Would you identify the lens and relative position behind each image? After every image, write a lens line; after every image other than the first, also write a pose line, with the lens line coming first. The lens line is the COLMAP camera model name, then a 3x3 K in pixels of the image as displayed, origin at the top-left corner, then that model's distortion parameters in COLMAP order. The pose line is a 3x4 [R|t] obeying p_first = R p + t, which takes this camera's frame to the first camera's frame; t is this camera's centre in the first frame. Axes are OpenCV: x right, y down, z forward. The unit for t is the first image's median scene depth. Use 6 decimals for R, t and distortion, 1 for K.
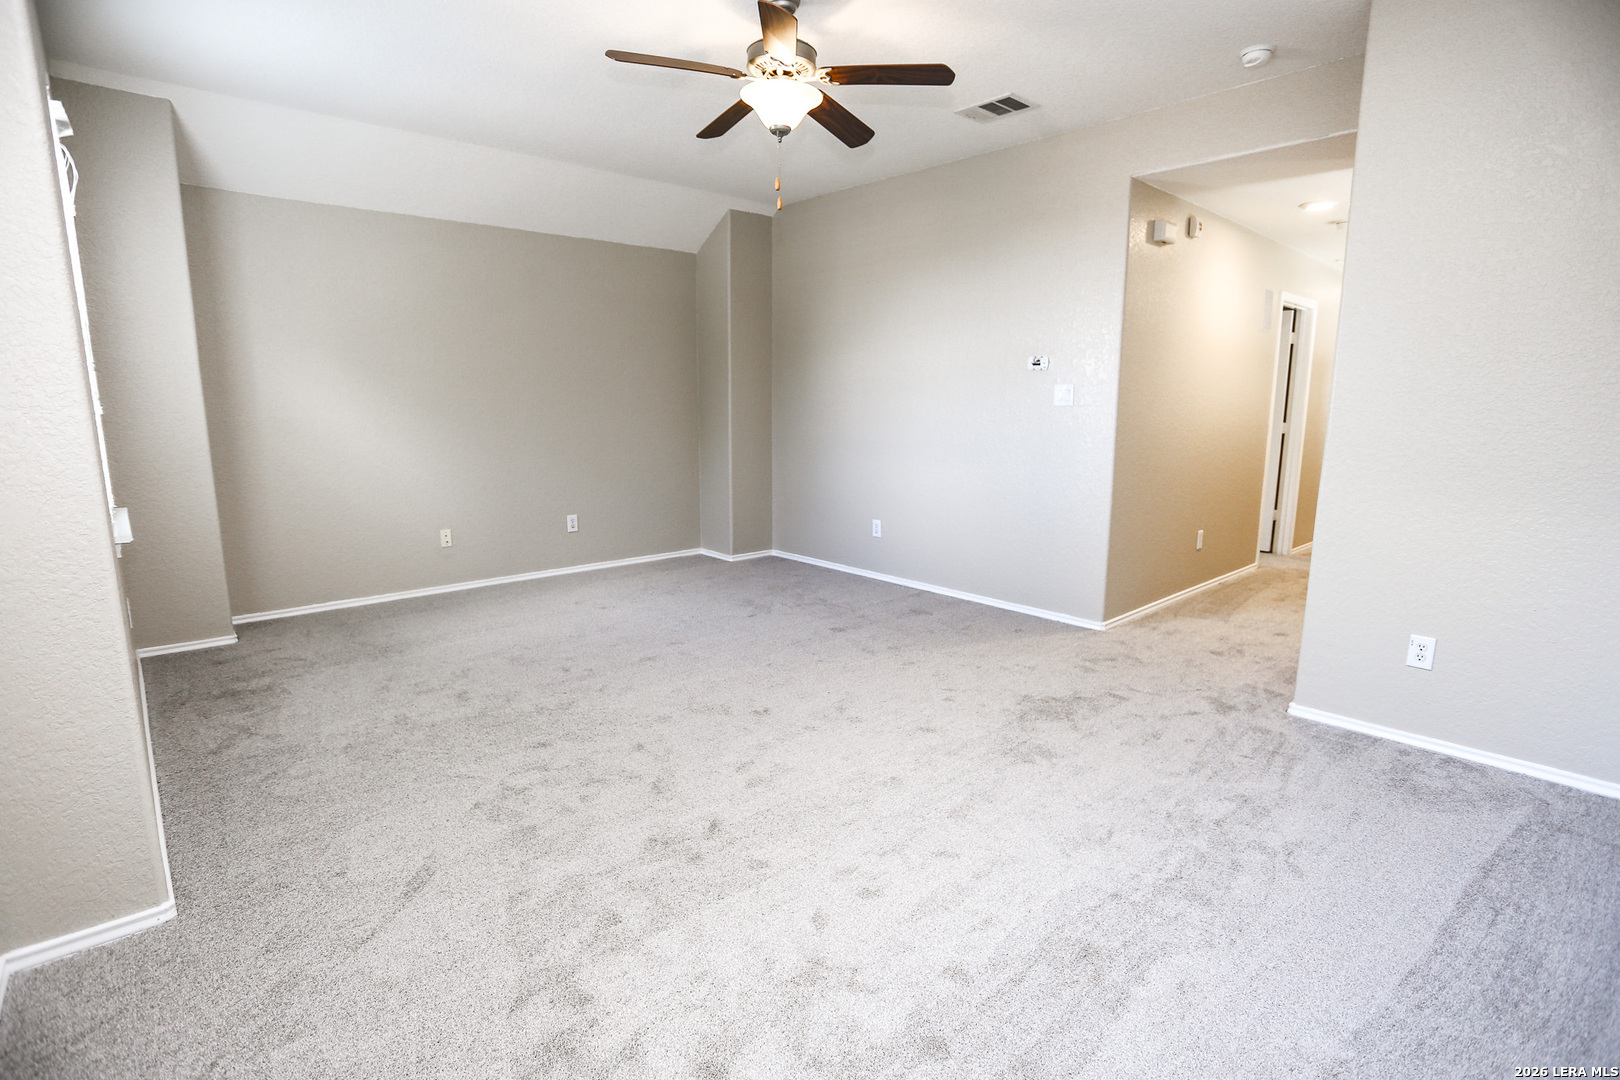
lens RADIAL K [[804.5, 0, 799.7], [0, 804.5, 538.8], [0, 0, 1]] dist [-0.084871, 0.034709]
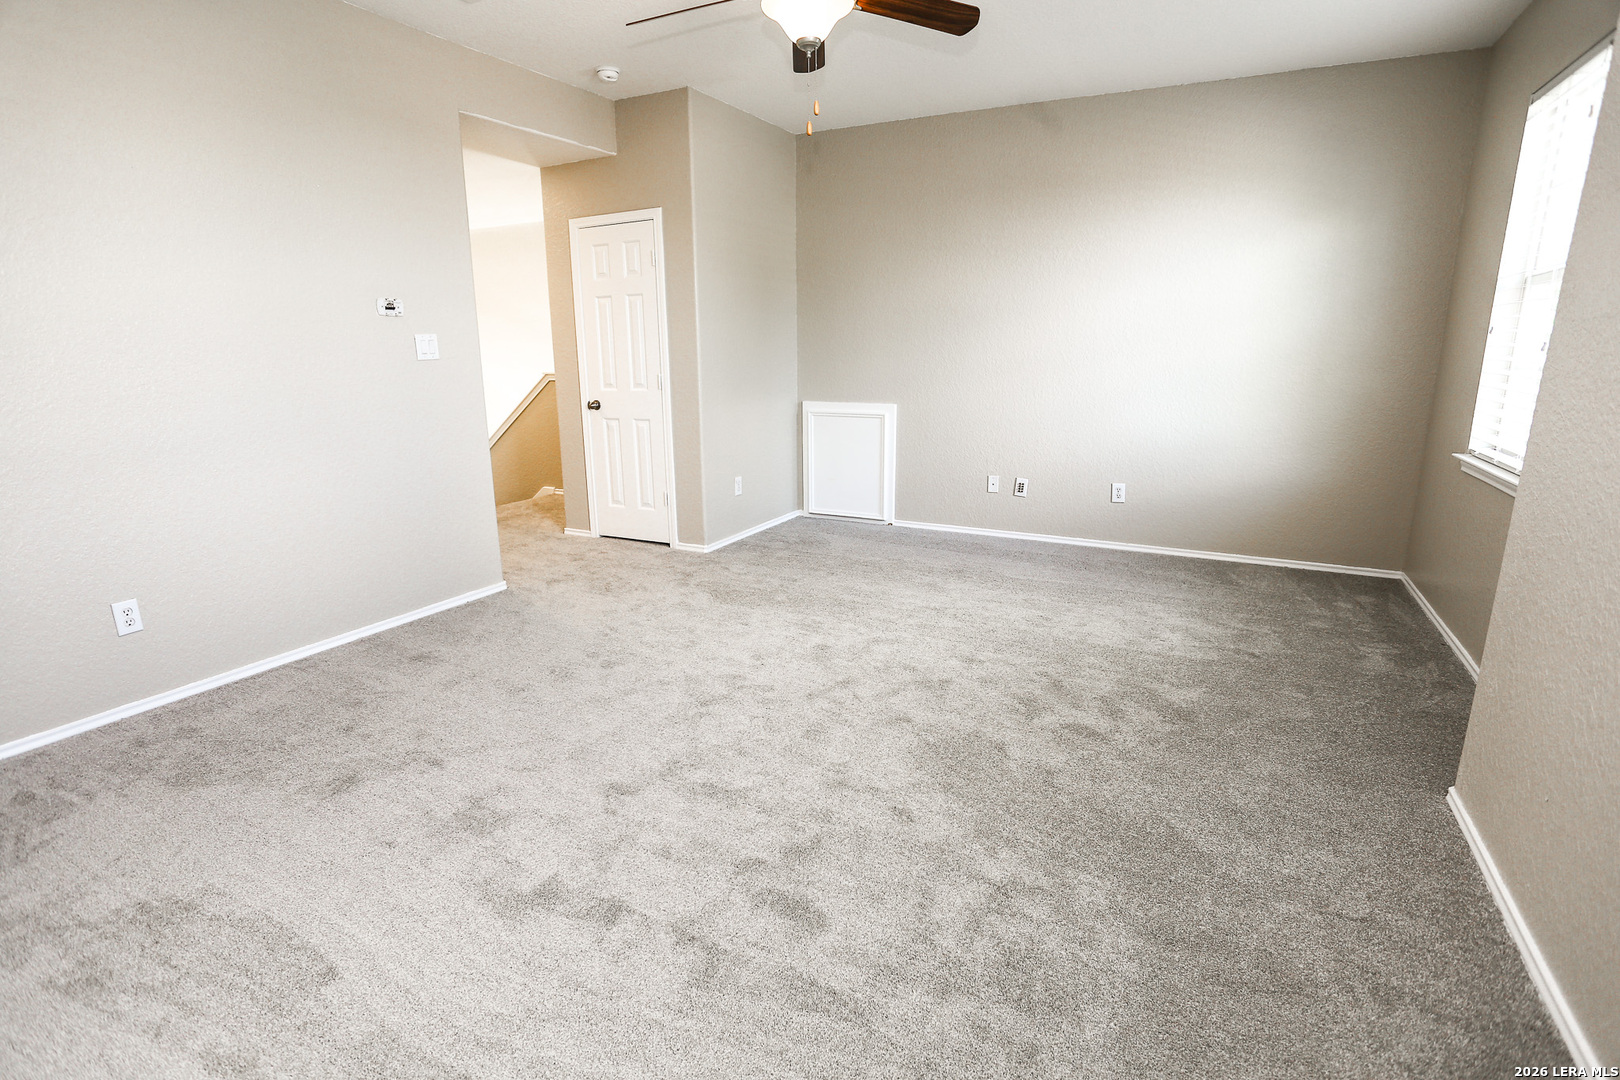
lens RADIAL K [[804.5, 0, 799.7], [0, 804.5, 538.8], [0, 0, 1]] dist [-0.084871, 0.034709]
pose [[-0.359163, -0.222606, 0.906338, -0.618215], [0.159941, 0.942089, 0.294768, -0.170504], [-0.919468, 0.250830, -0.302760, 0.934065]]
